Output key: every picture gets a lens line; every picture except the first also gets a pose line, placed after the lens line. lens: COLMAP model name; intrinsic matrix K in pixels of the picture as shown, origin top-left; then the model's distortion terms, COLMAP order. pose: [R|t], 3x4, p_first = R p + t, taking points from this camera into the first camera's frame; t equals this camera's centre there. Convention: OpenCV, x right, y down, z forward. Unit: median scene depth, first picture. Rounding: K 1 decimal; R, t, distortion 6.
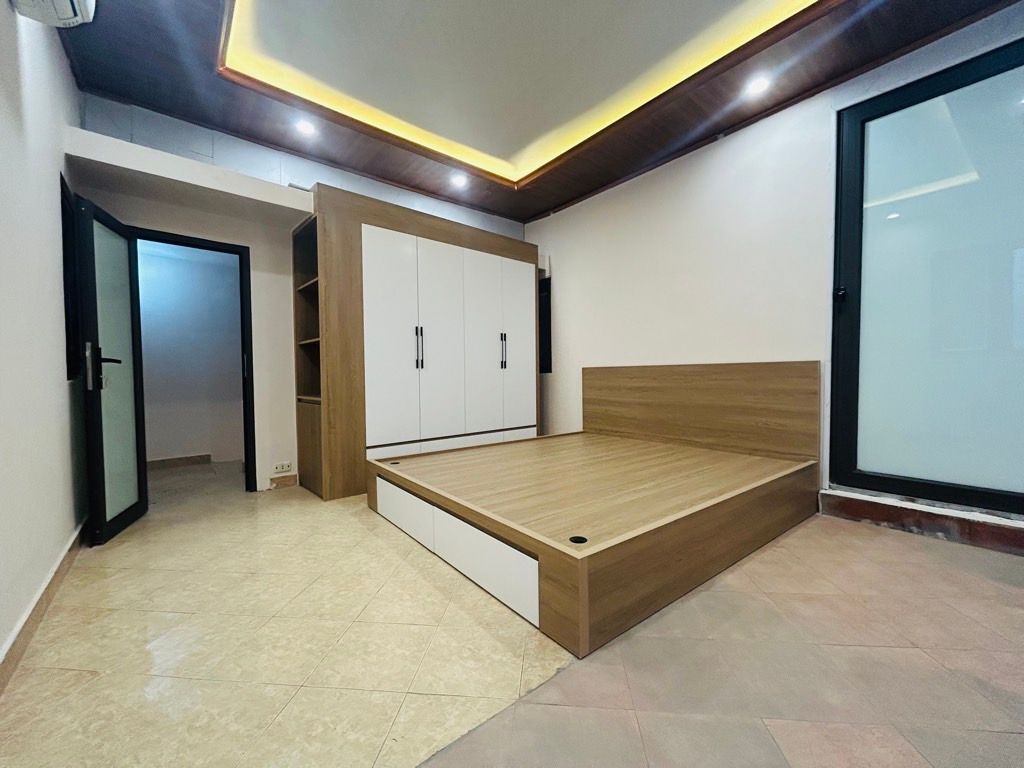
lens RADIAL K [[412.7, 0, 518.4], [0, 412.7, 382.5], [0, 0, 1]] dist [-0.001339, -0.000434]
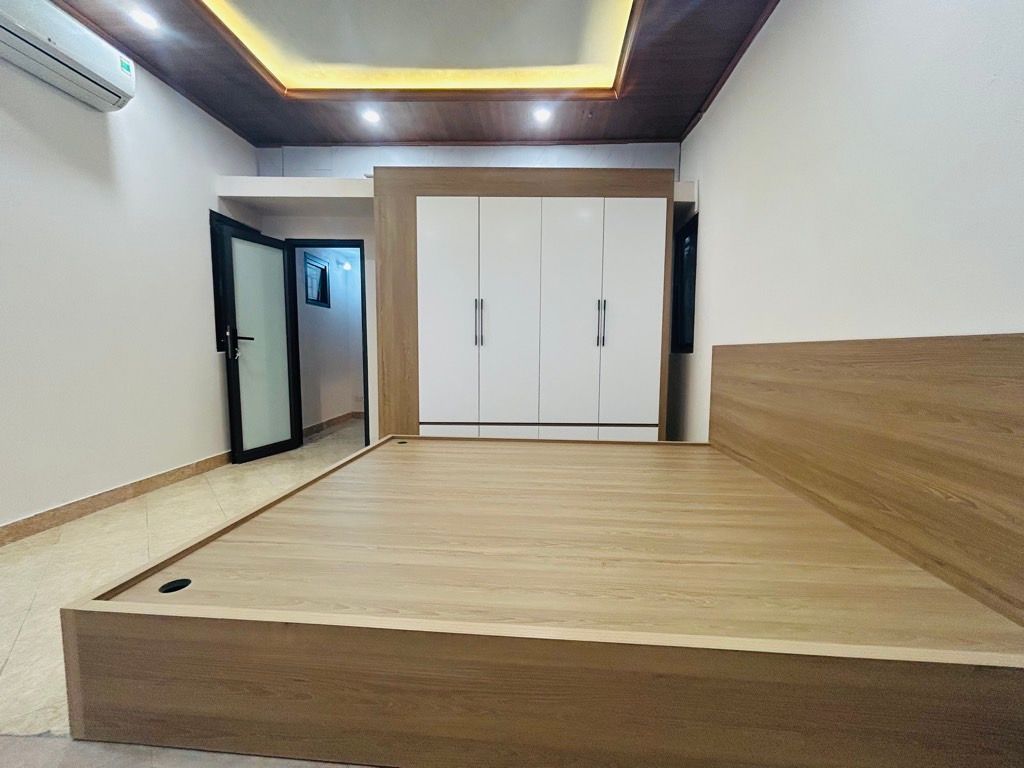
lens RADIAL K [[412.7, 0, 507.5], [0, 412.7, 385.6], [0, 0, 1]] dist [-0.001339, -0.000434]
pose [[0.736826, 0.071706, -0.672270, 0.426330], [-0.030854, 0.996890, 0.072514, -0.013395], [0.675378, -0.032688, 0.736747, 0.365137]]
